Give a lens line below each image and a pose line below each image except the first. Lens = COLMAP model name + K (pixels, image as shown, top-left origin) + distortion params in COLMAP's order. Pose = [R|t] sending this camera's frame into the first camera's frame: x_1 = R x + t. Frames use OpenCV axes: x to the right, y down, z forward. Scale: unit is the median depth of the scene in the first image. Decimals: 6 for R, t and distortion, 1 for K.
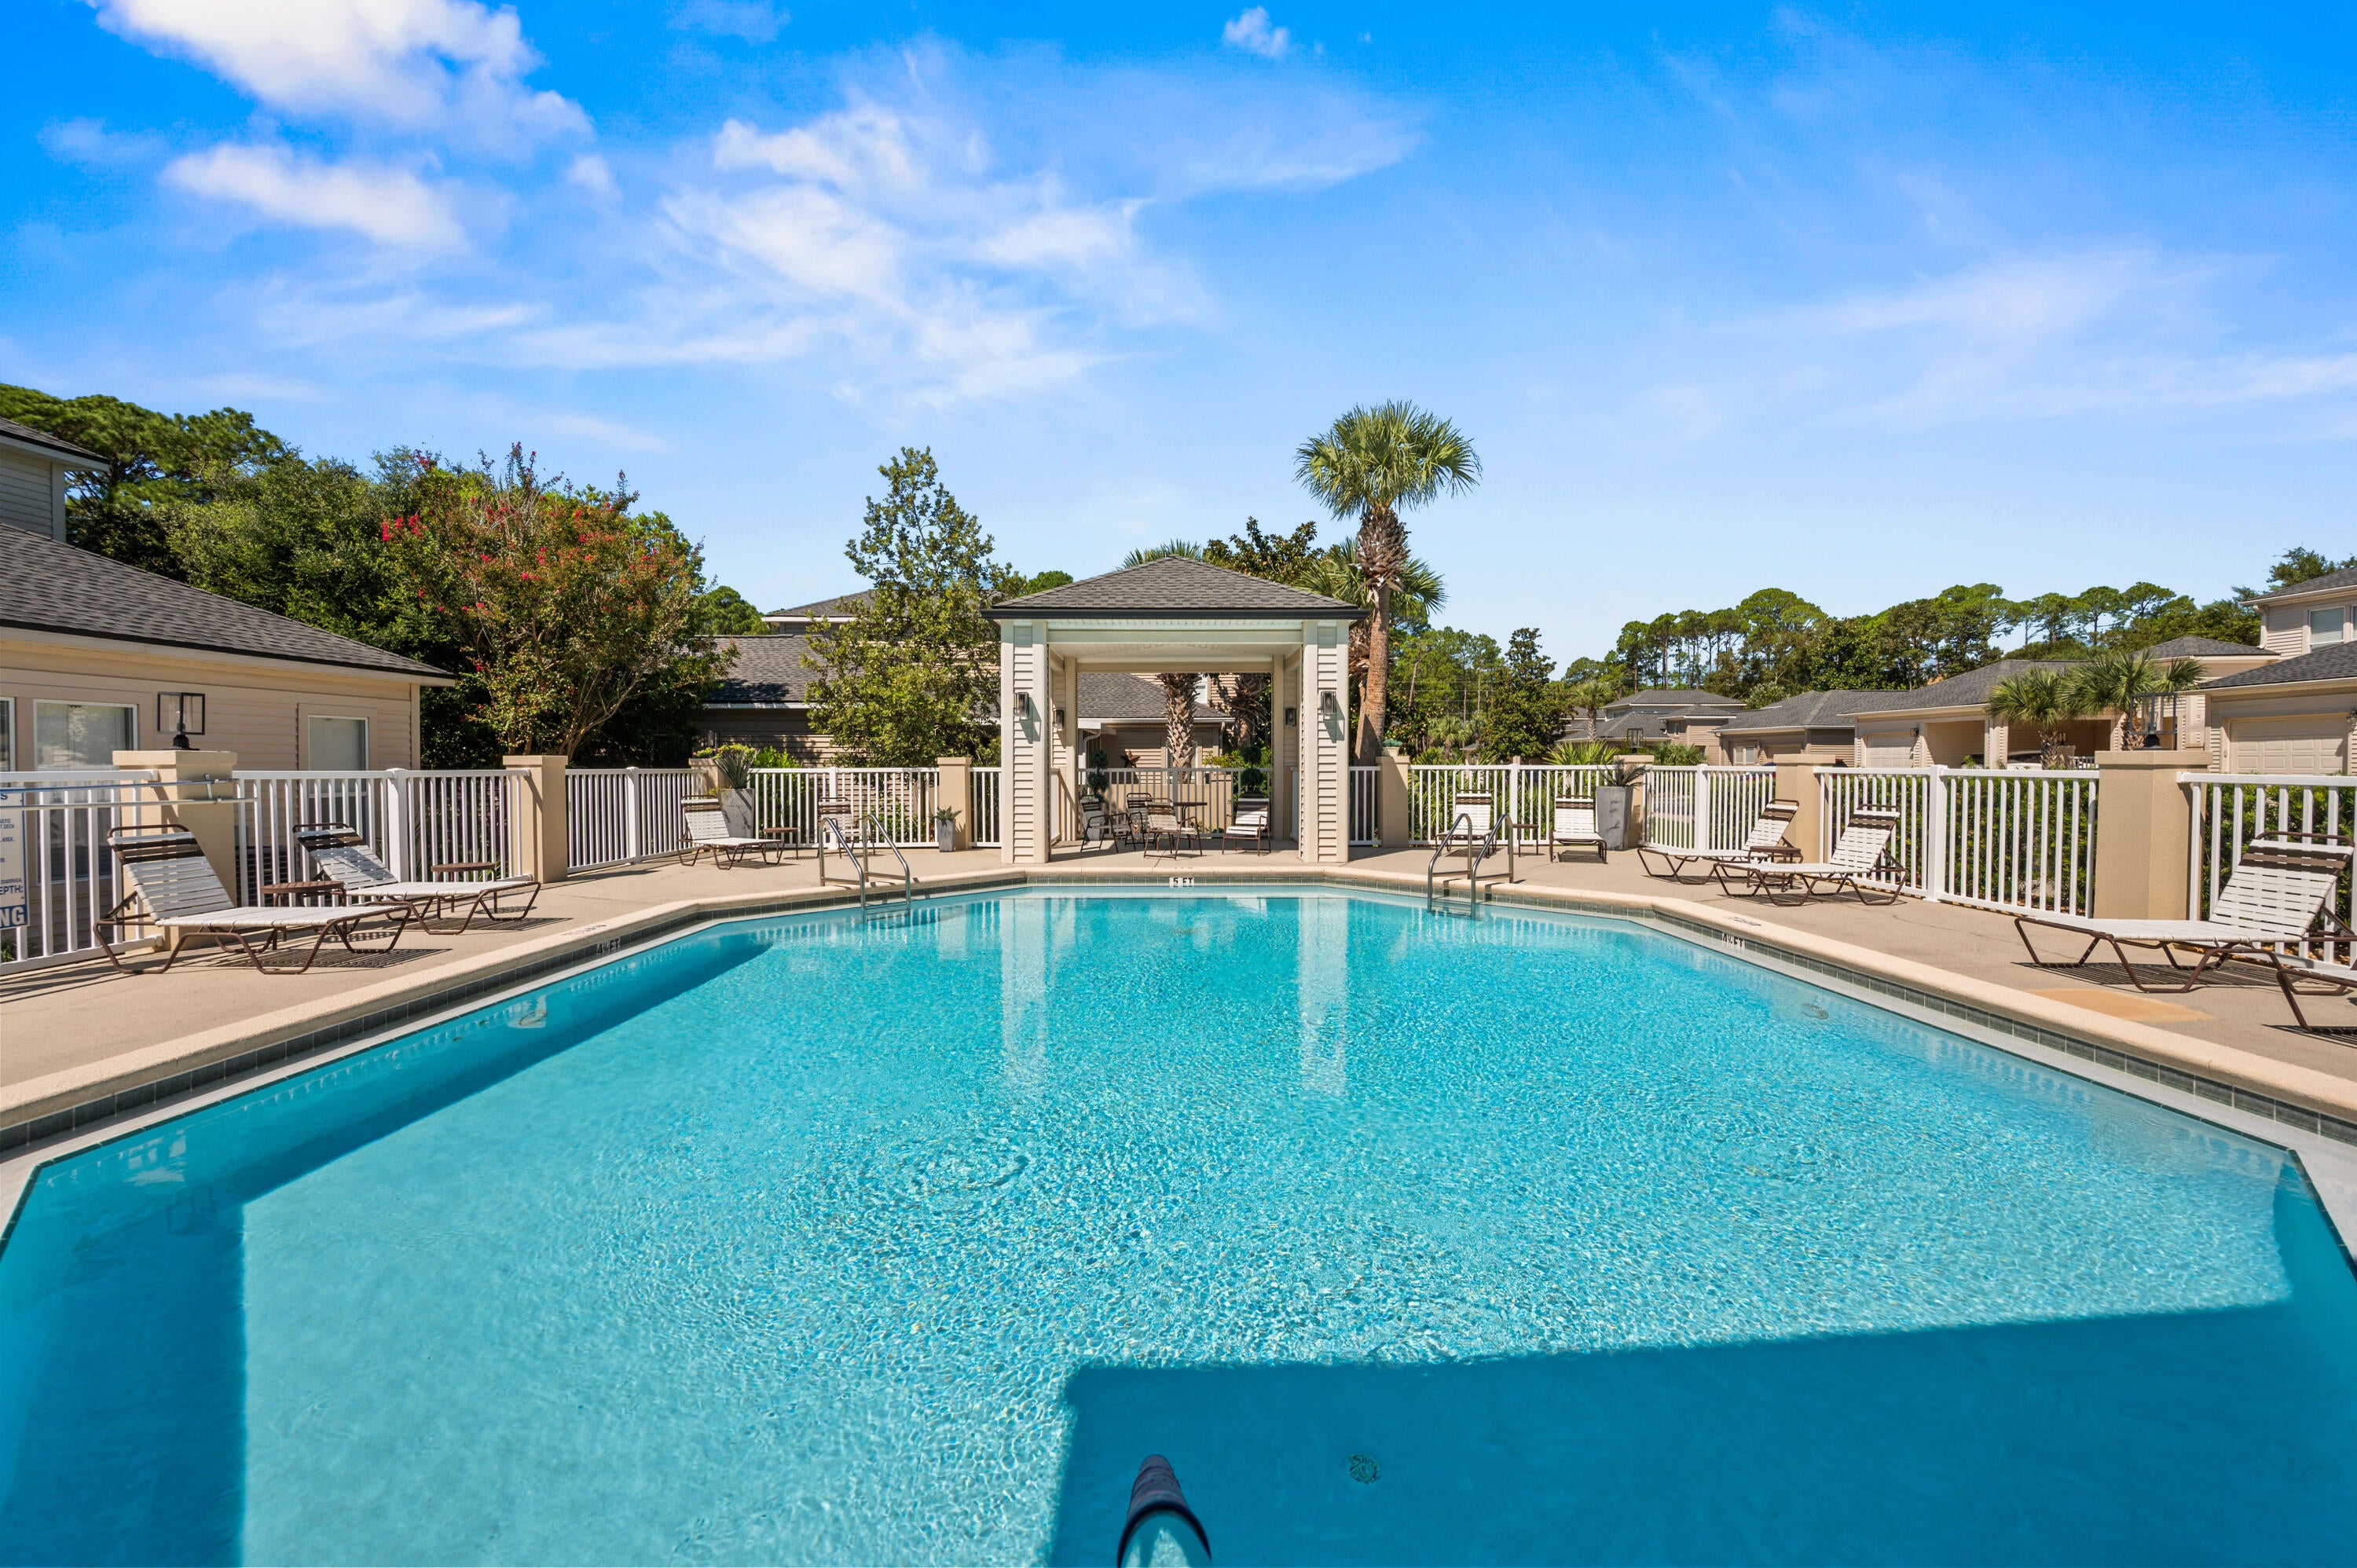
lens RADIAL K [[949.7, 0, 1179.9], [0, 949.7, 779.6], [0, 0, 1]] dist [0.003523, -0.000200]
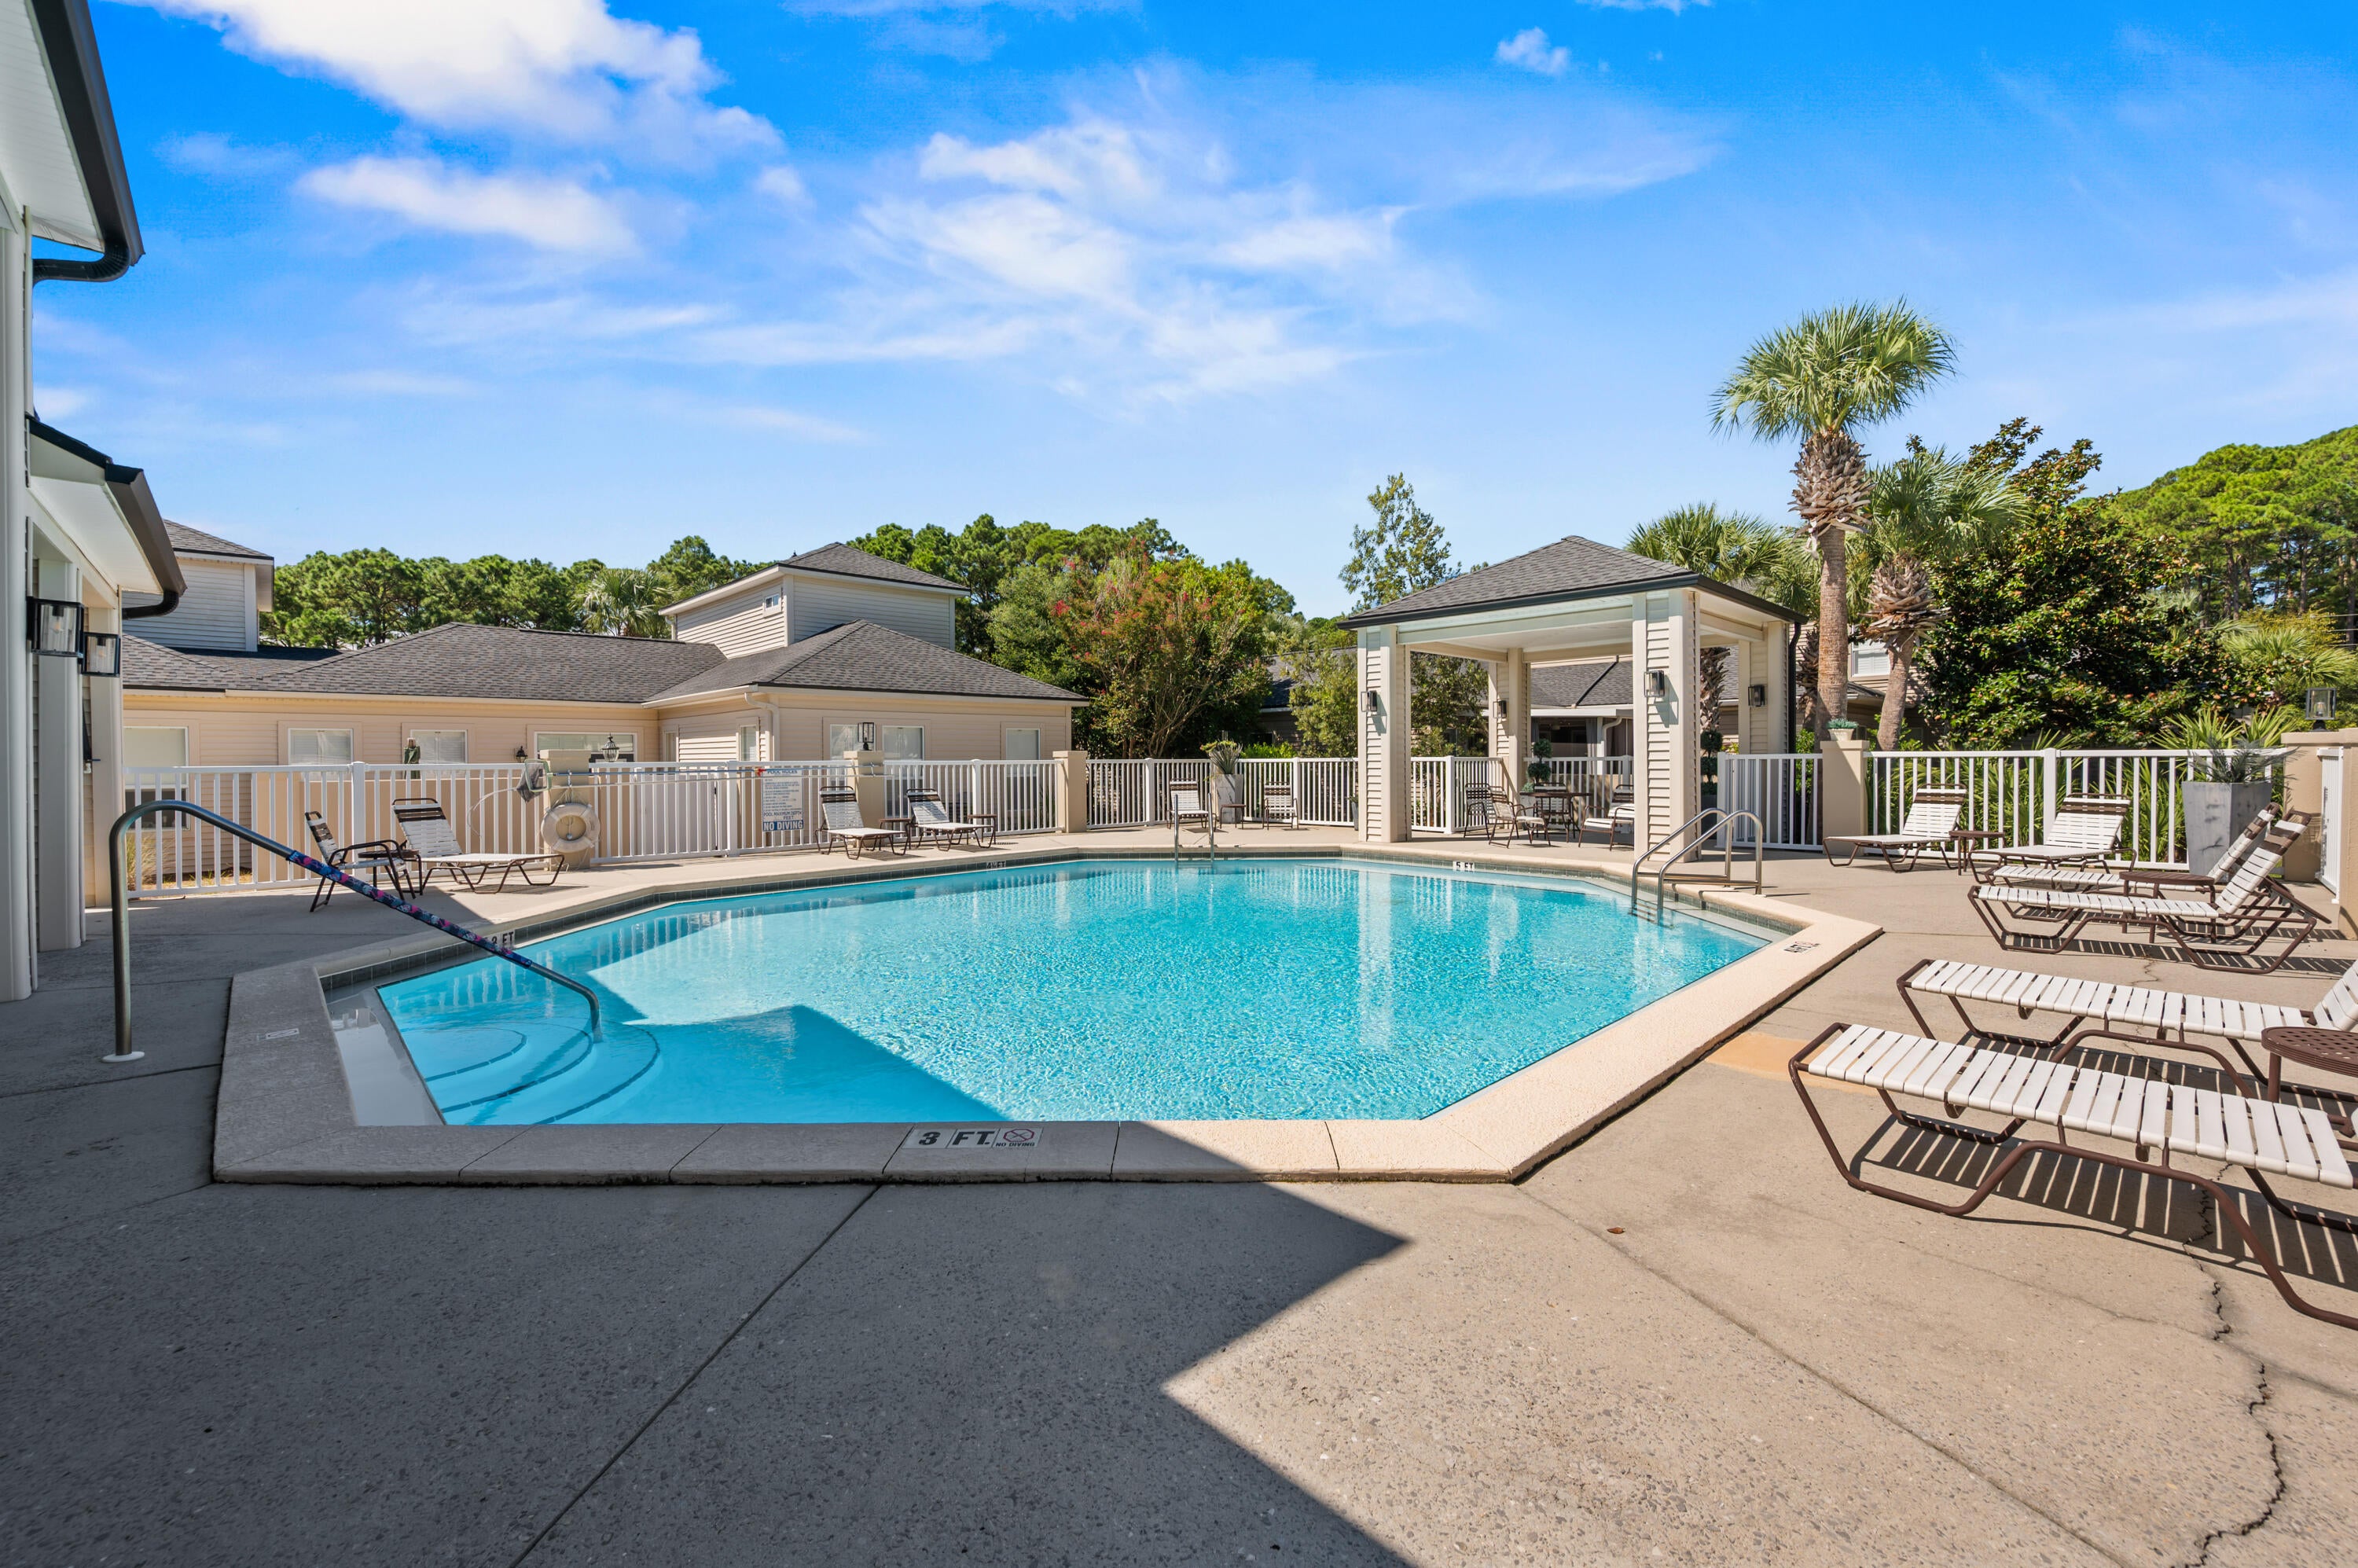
lens RADIAL K [[950.1, 0, 1173.3], [0, 950.1, 773.9], [0, 0, 1]] dist [0.003523, -0.000200]
pose [[0.681760, 0.009440, -0.731515, 0.492436], [-0.004997, 0.999954, 0.008247, -0.000318], [0.731559, -0.001967, 0.681776, 0.049631]]
